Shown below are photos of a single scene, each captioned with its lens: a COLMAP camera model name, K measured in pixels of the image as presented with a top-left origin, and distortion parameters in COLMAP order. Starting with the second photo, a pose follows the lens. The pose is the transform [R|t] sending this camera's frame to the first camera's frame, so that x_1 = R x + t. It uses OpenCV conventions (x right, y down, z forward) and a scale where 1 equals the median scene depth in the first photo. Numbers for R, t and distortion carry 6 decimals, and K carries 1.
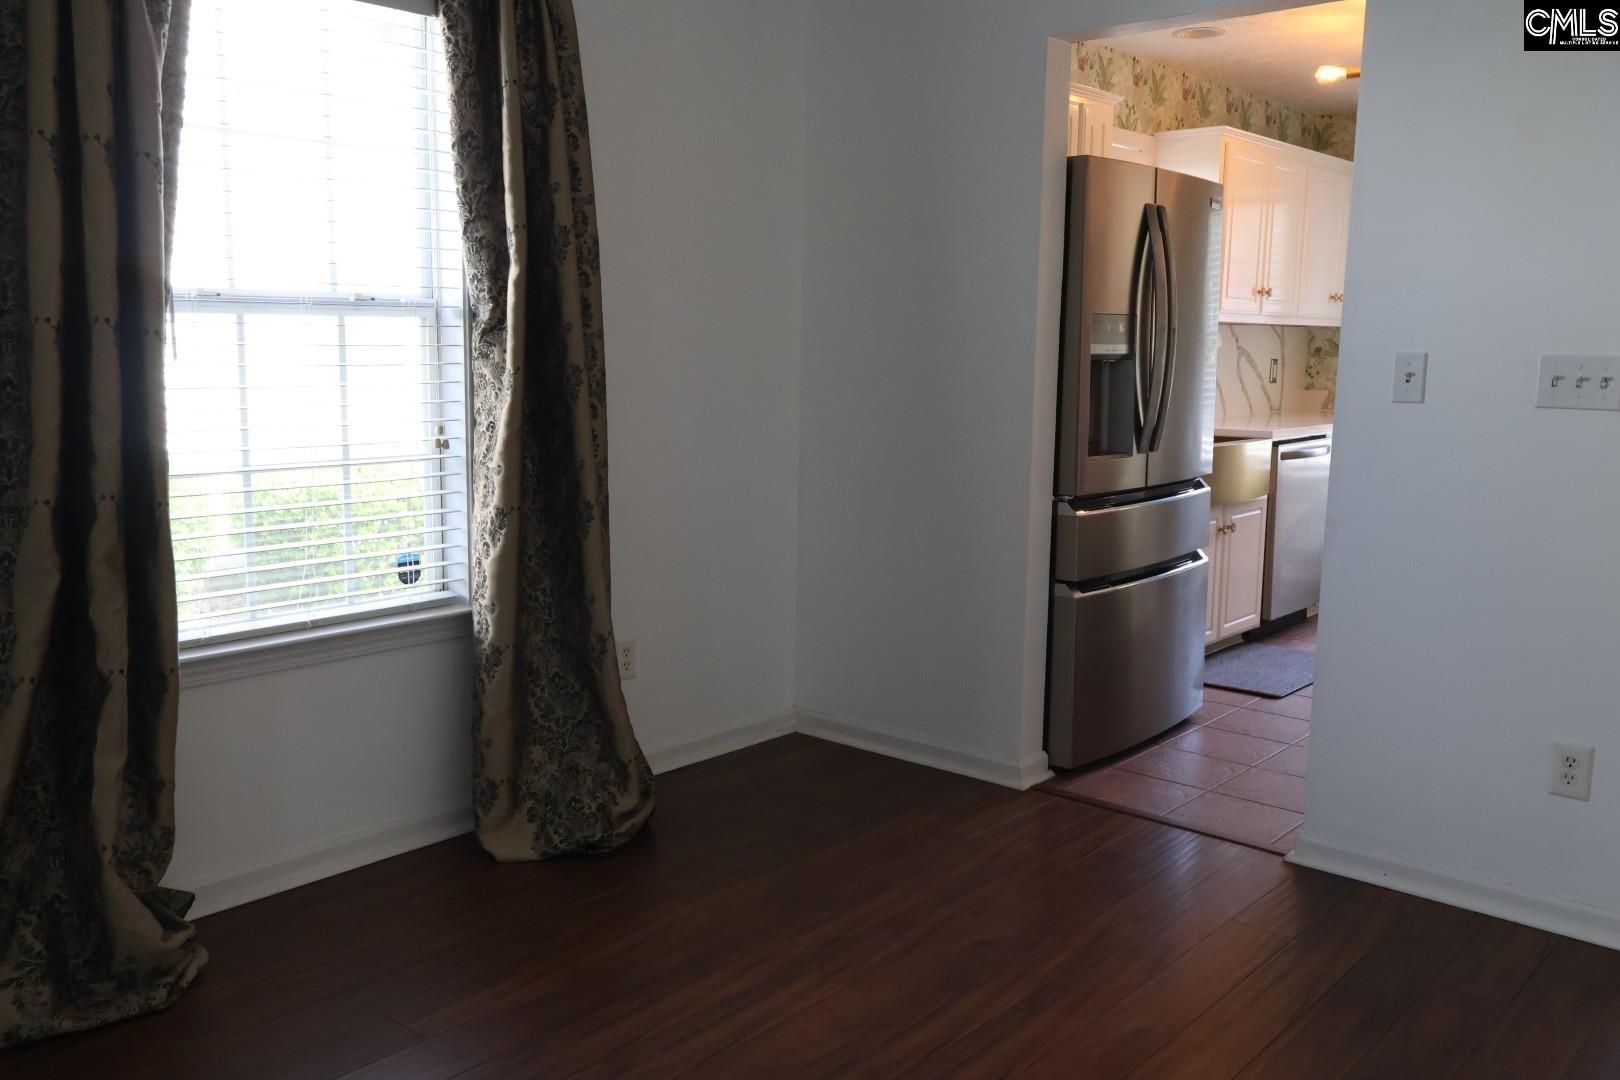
lens RADIAL K [[1336.0, 0, 810.0], [0, 1336.0, 540.0], [0, 0, 1]] dist [-0.001868, -0.002523]
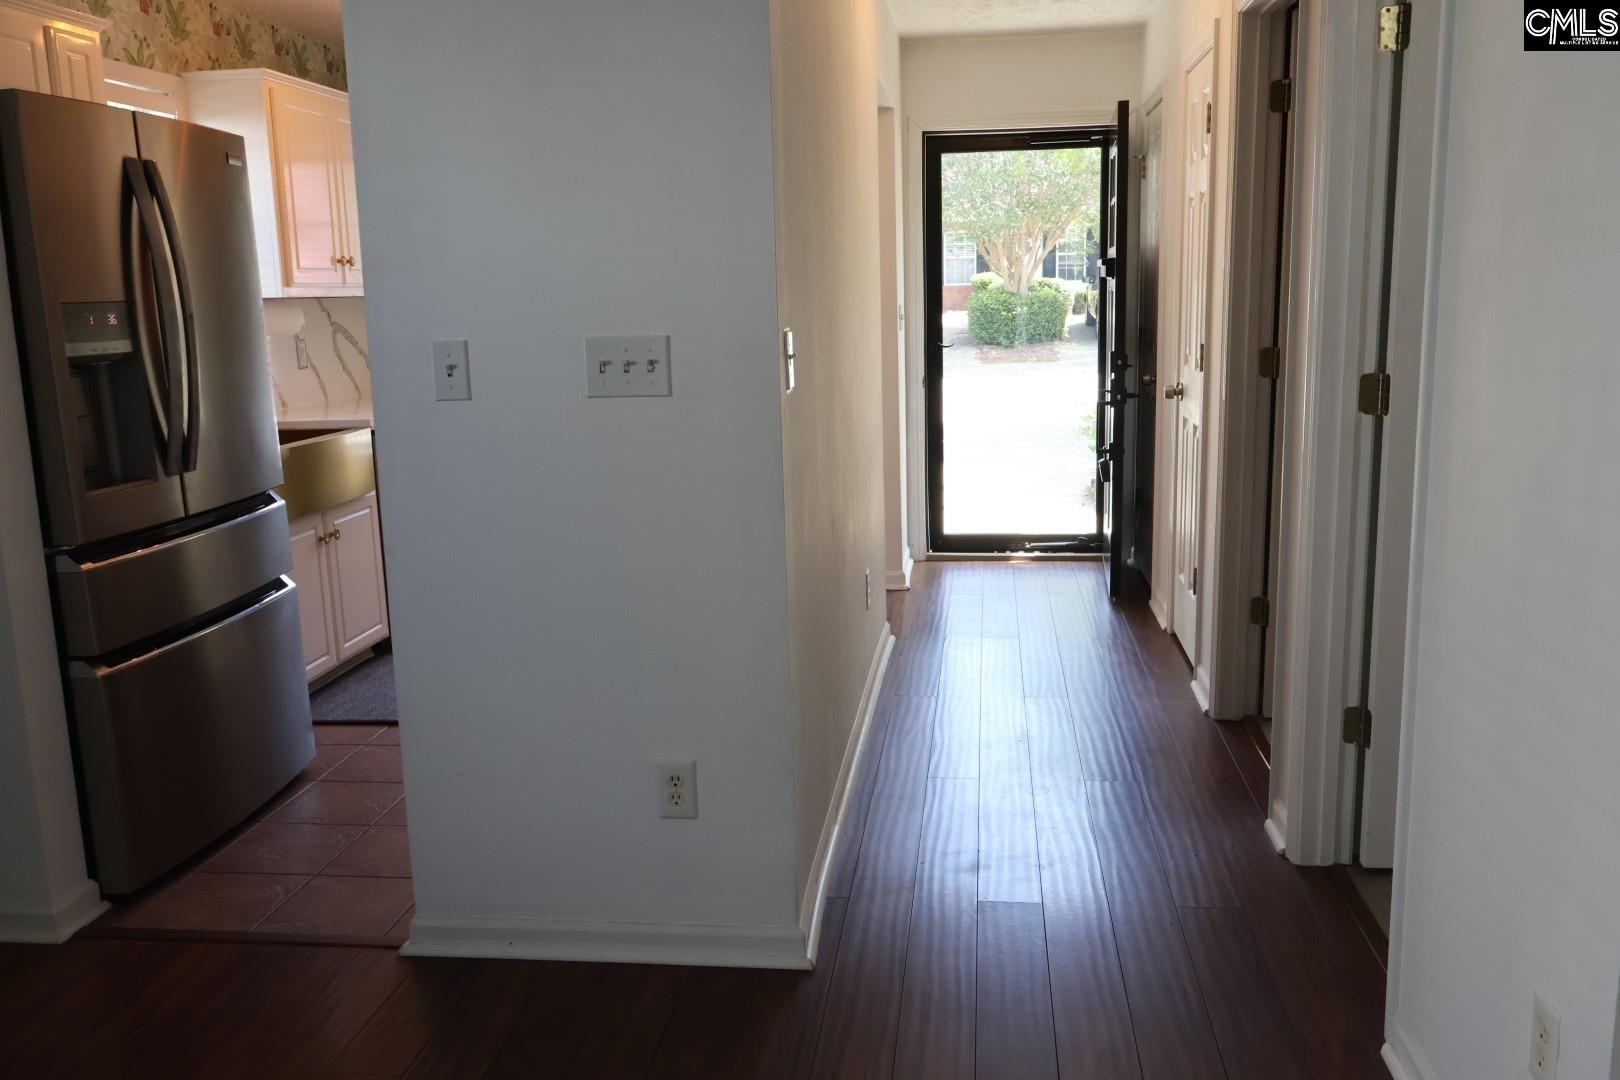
lens RADIAL K [[1349.6, 0, 806.4], [0, 1349.6, 540.5], [0, 0, 1]] dist [-0.007189, 0.004824]
pose [[0.825900, -0.137211, 0.546867, 0.121915], [0.122068, 0.990446, 0.064154, -0.033875], [-0.550444, 0.013771, 0.834758, 0.133920]]
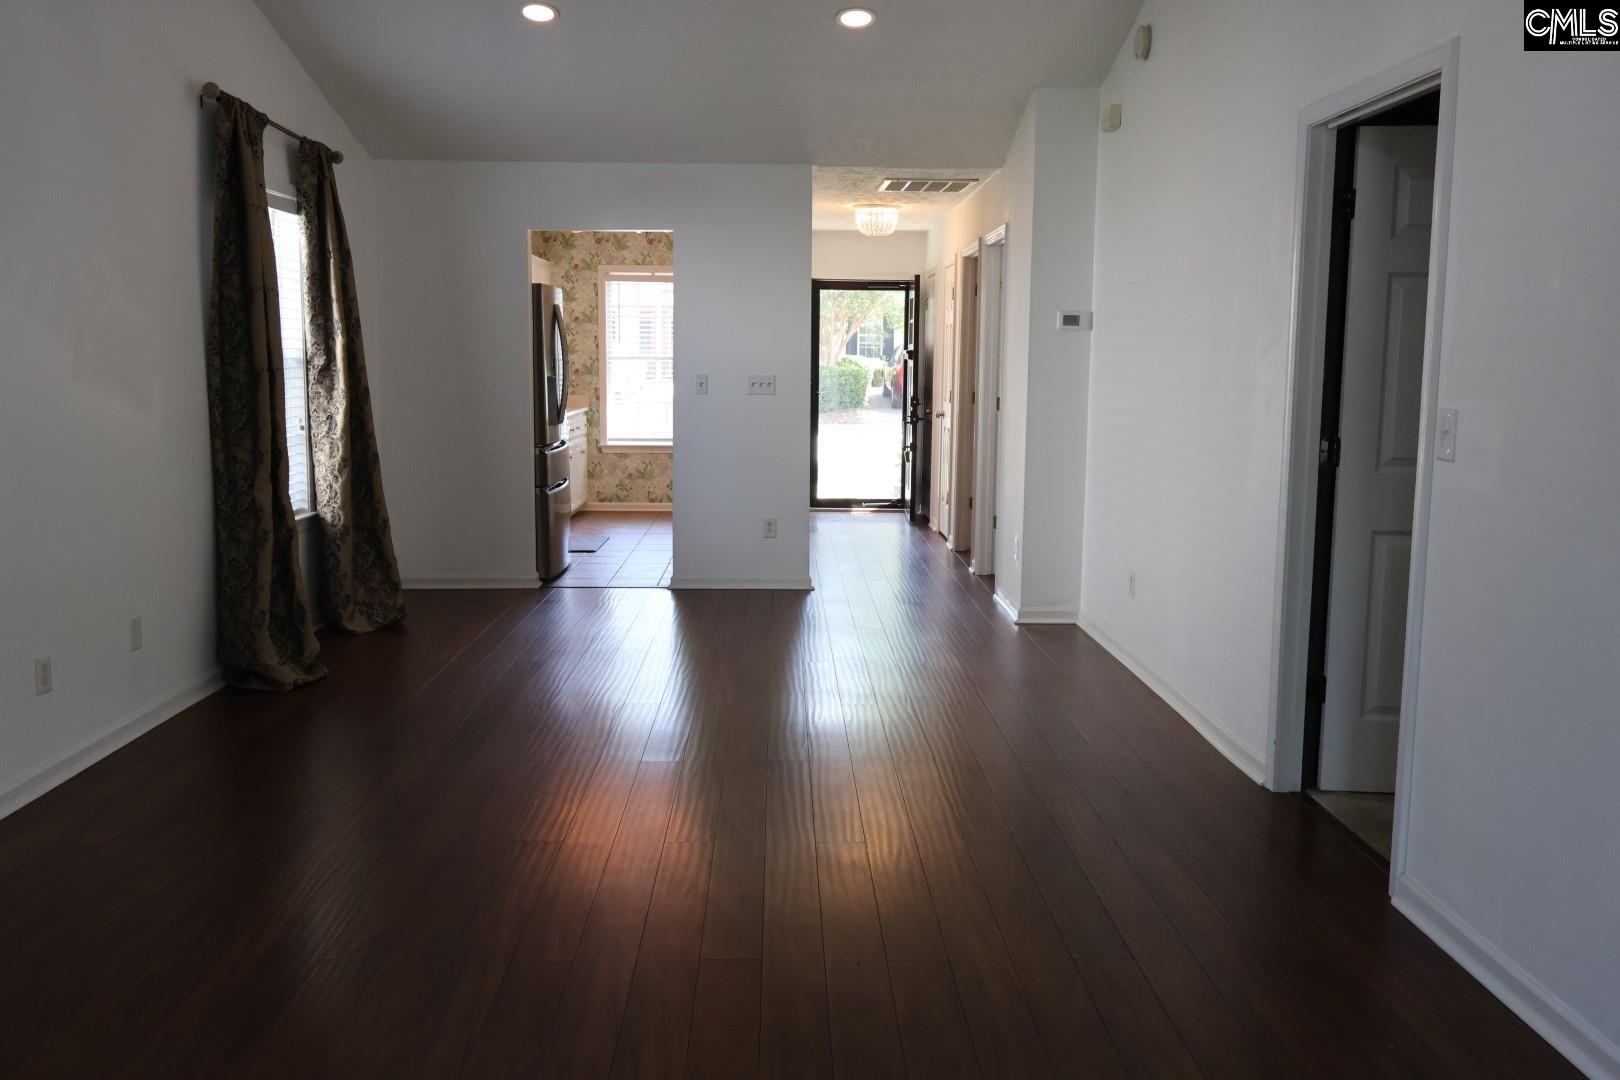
lens RADIAL K [[1349.6, 0, 806.4], [0, 1349.6, 540.5], [0, 0, 1]] dist [-0.007189, 0.004824]
pose [[0.734386, -0.096855, 0.671786, -0.920565], [0.103150, 0.994196, 0.030576, 0.092574], [-0.670848, 0.046840, 0.740114, -0.813114]]
